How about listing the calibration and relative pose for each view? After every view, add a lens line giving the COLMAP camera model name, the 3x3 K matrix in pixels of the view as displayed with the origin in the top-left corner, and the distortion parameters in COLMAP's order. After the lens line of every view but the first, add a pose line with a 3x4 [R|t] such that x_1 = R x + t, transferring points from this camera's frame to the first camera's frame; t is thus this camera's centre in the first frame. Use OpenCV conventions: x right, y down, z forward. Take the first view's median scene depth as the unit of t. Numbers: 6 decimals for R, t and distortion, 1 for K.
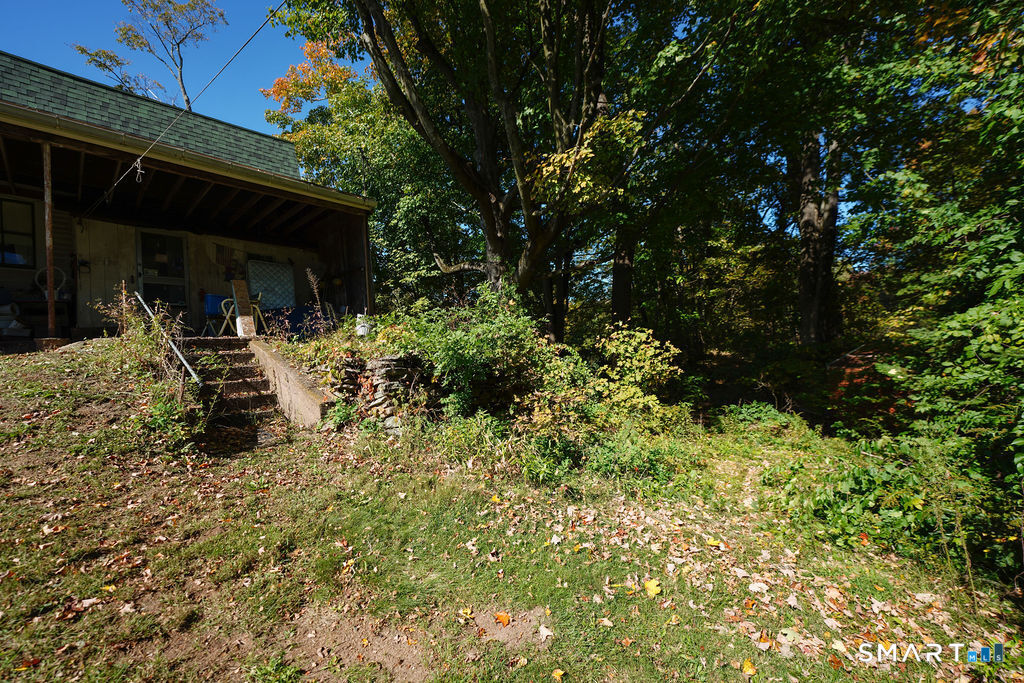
lens RADIAL K [[398.2, 0, 501.1], [0, 398.2, 346.1], [0, 0, 1]] dist [0.000124, -0.000328]
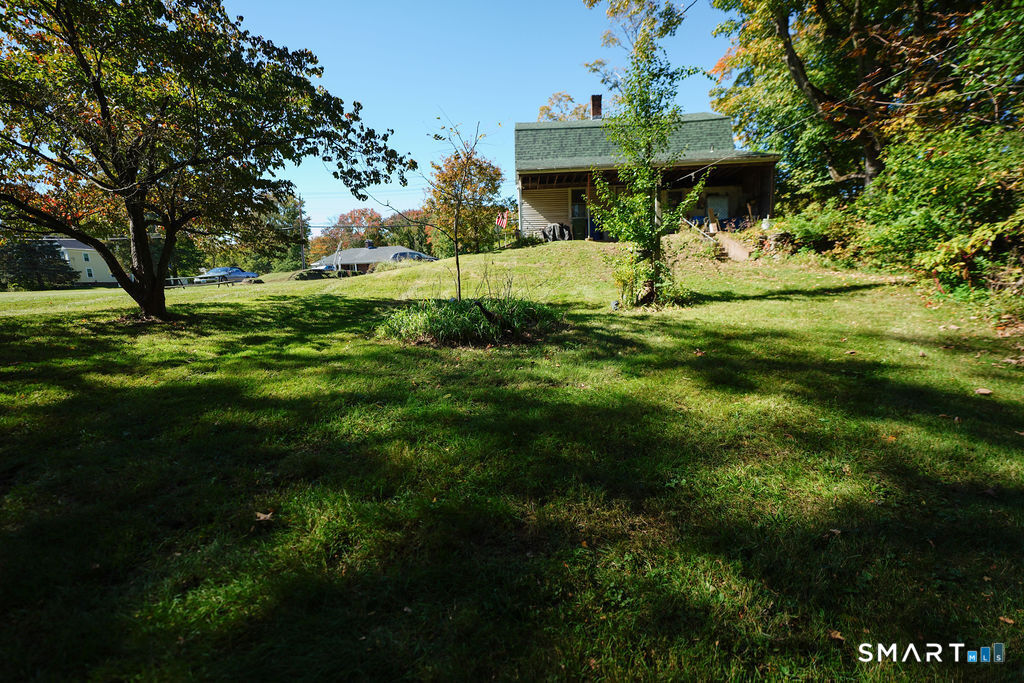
lens RADIAL K [[411.3, 0, 501.4], [0, 411.3, 346.3], [0, 0, 1]] dist [0.001134, -0.000178]
pose [[0.642313, 0.144164, -0.752762, 0.611973], [0.014303, 0.979725, 0.199835, 0.158723], [0.766309, -0.139123, 0.627228, -1.932357]]
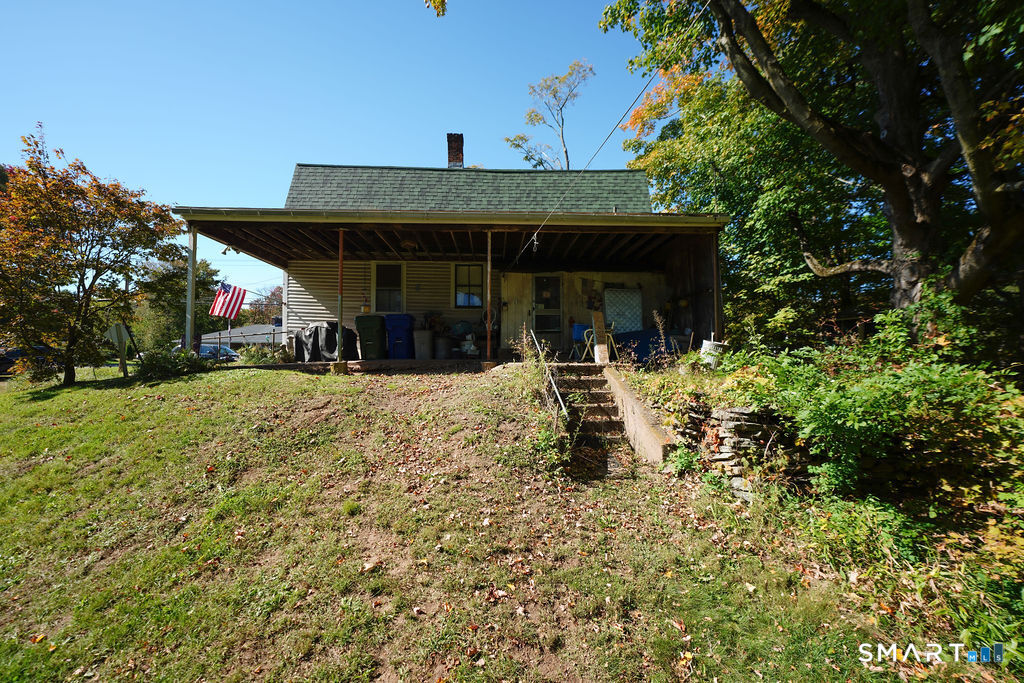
lens RADIAL K [[402.3, 0, 511.2], [0, 402.3, 348.1], [0, 0, 1]] dist [-0.001190, 0.000217]
pose [[0.704389, 0.029420, -0.709204, -0.004519], [-0.026044, 0.999539, 0.015597, -0.086901], [0.709336, 0.007484, 0.704831, 0.000860]]
